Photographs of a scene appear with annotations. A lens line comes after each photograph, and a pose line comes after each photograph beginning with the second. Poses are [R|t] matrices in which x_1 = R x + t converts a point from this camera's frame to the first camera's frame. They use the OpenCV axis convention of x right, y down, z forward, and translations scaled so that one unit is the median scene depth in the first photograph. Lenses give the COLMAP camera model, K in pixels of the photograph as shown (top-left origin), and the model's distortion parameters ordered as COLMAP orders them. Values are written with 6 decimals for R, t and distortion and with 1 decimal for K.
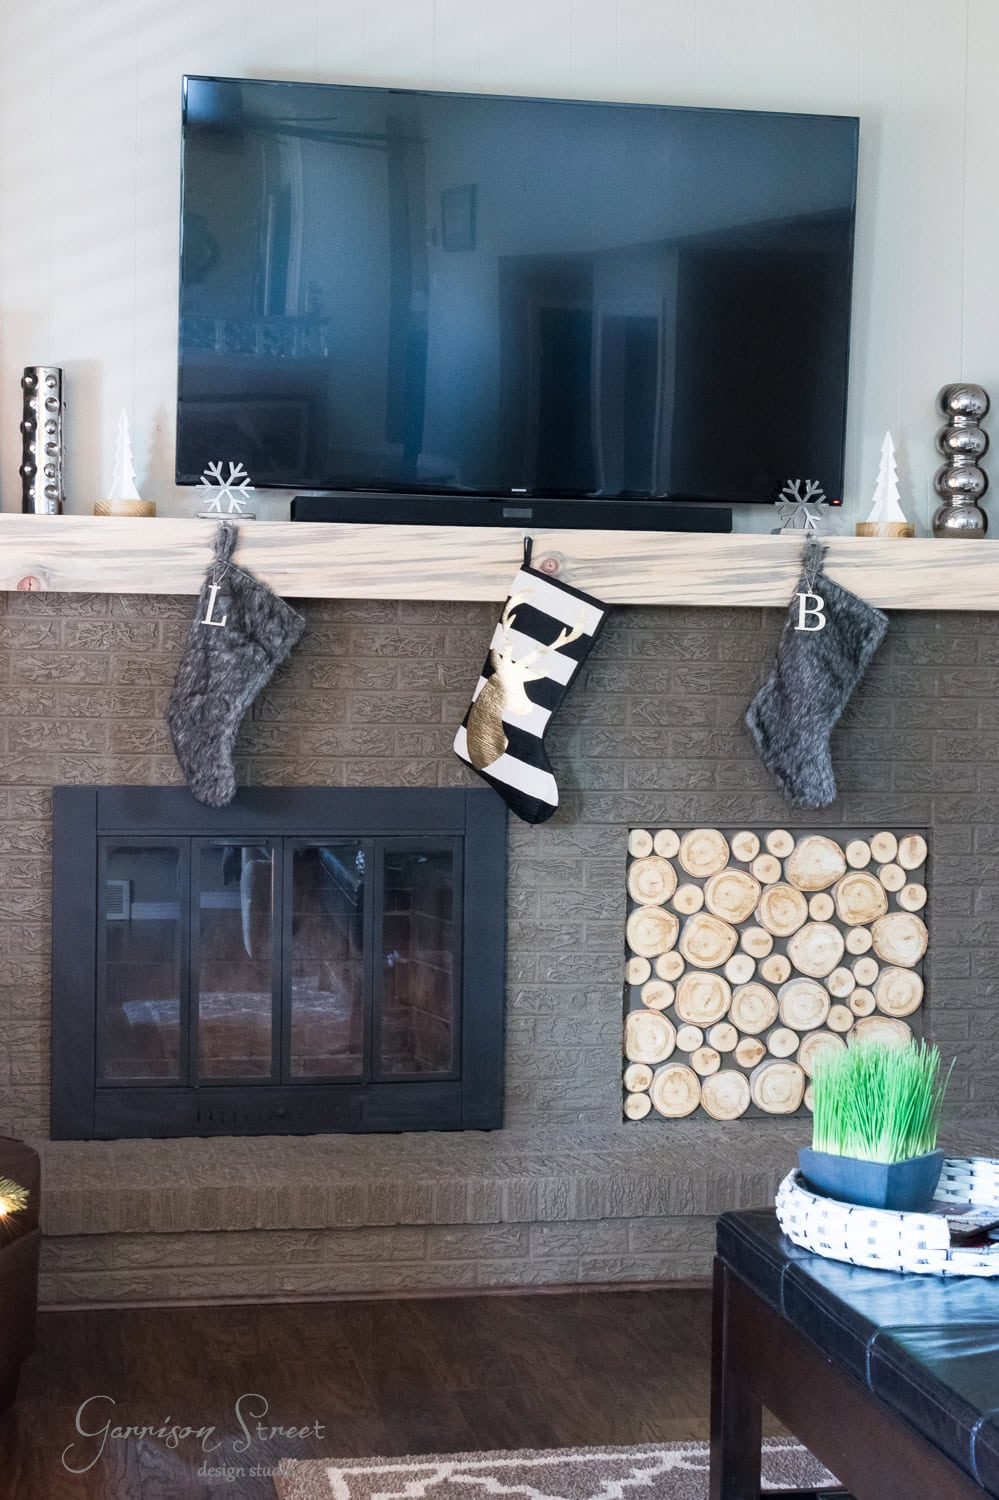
lens RADIAL K [[2367.7, 0, 499.5], [0, 2367.7, 750.0], [0, 0, 1]] dist [0.027574, 0.077080]
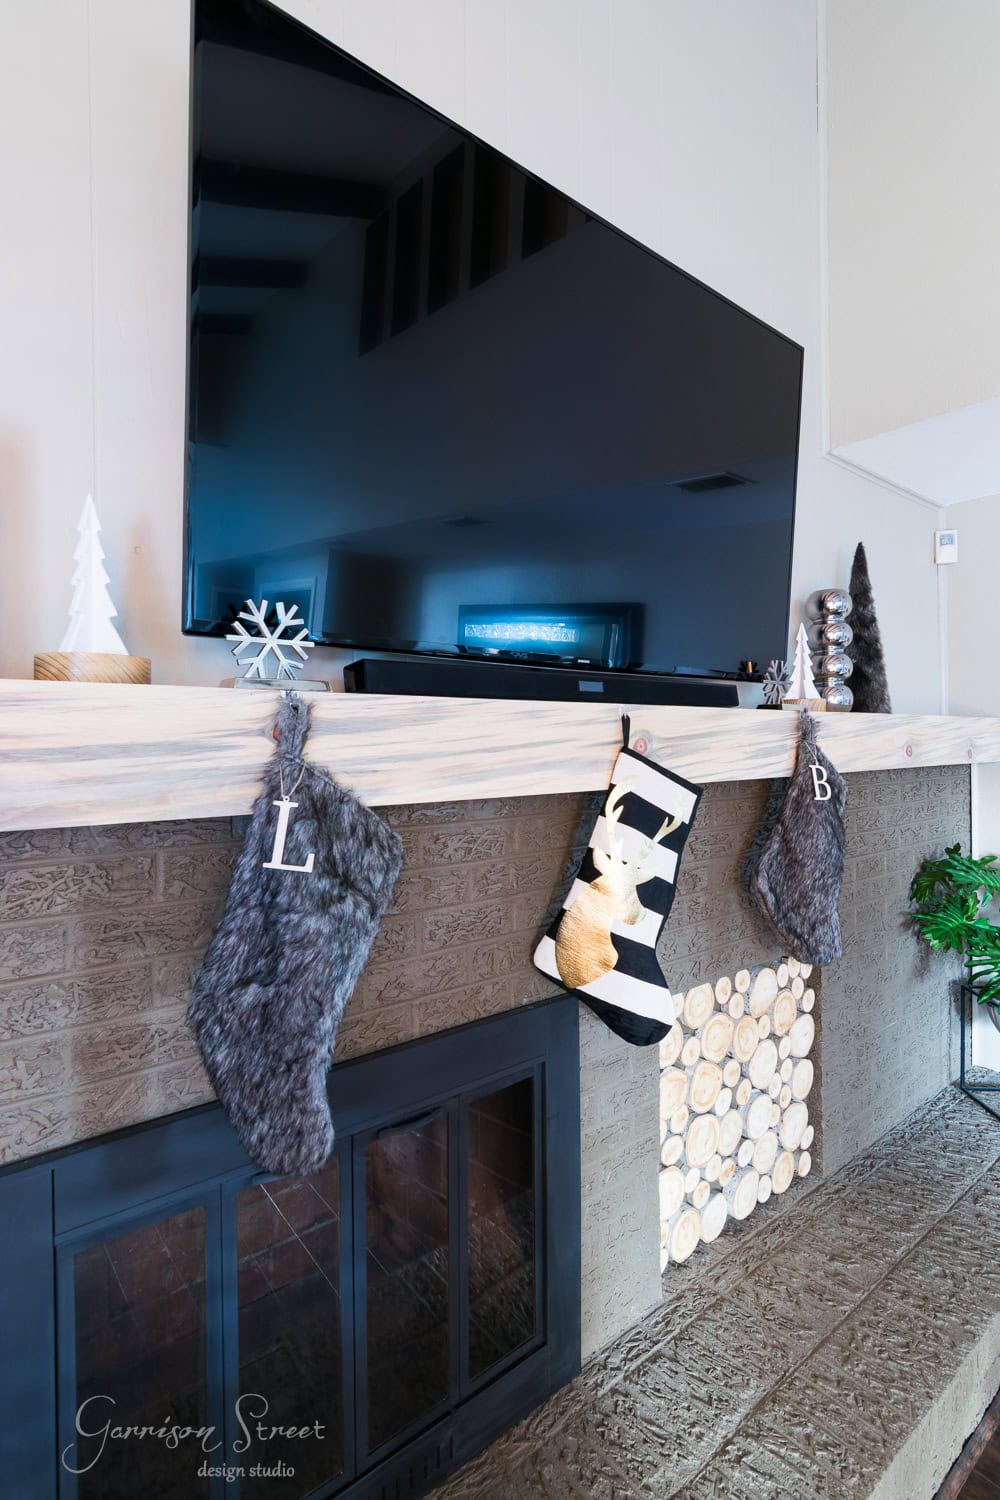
lens RADIAL K [[719.2, 0, 494.4], [0, 719.2, 745.4], [0, 0, 1]] dist [-0.006352, 0.000989]
pose [[0.888594, -0.024528, 0.458038, -0.150504], [0.037026, 0.999146, -0.018327, -0.075595], [-0.457197, 0.033244, 0.888744, 0.789809]]
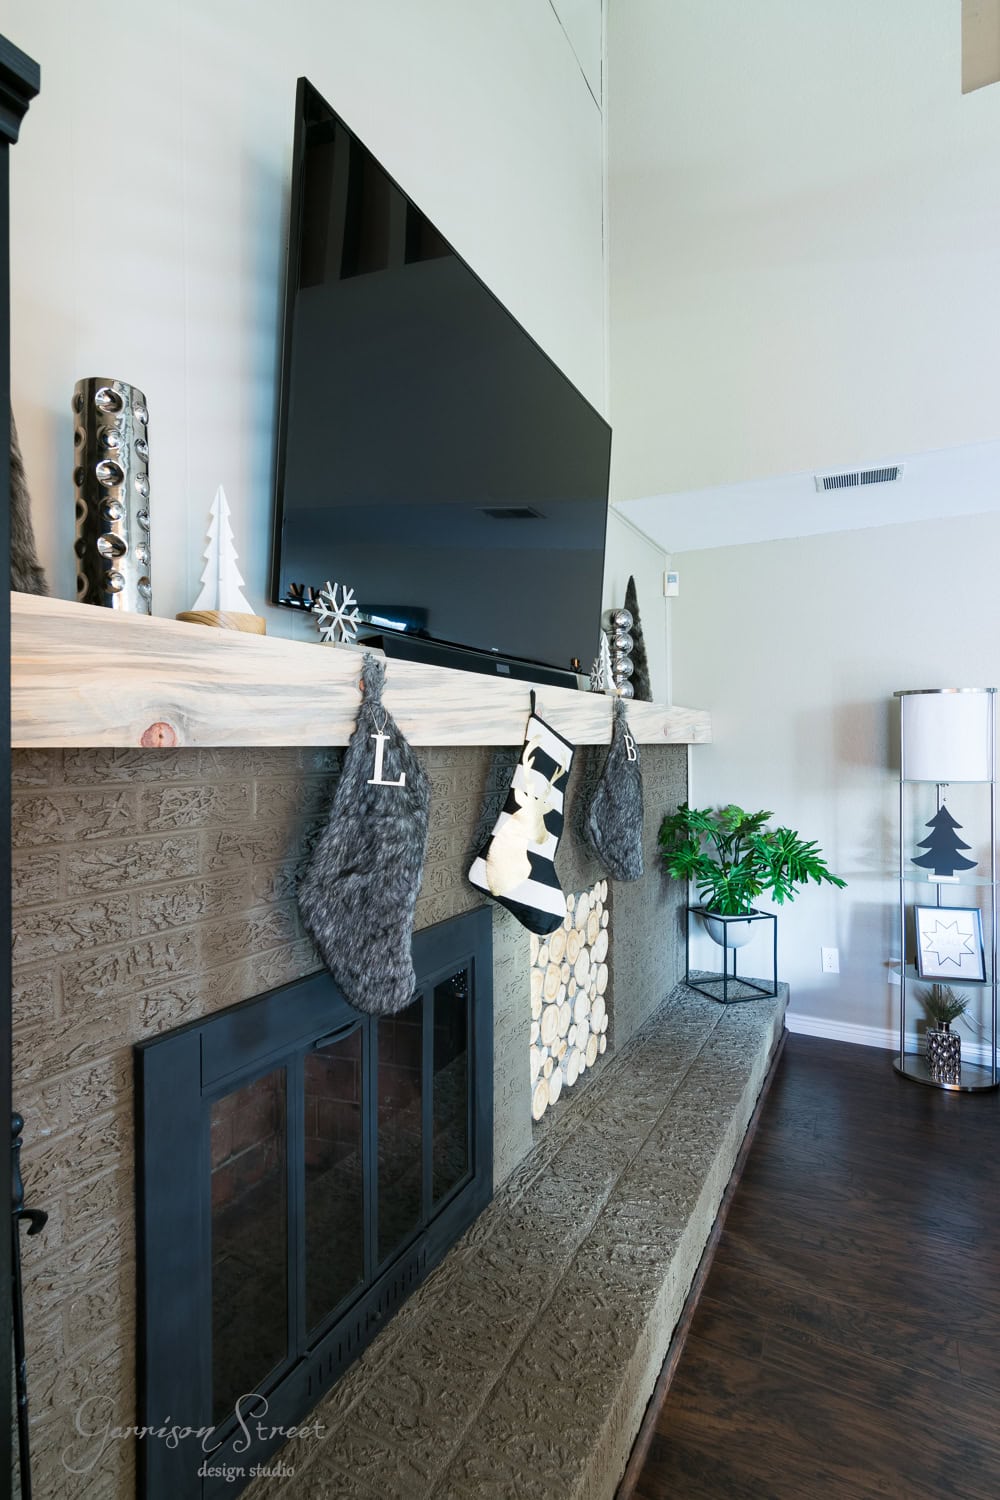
lens RADIAL K [[719.2, 0, 494.4], [0, 719.2, 745.4], [0, 0, 1]] dist [-0.006352, 0.000989]
pose [[0.638387, -0.019354, 0.769472, -0.271860], [0.042049, 0.999068, -0.009756, -0.059912], [-0.768566, 0.038583, 0.638606, 0.790470]]
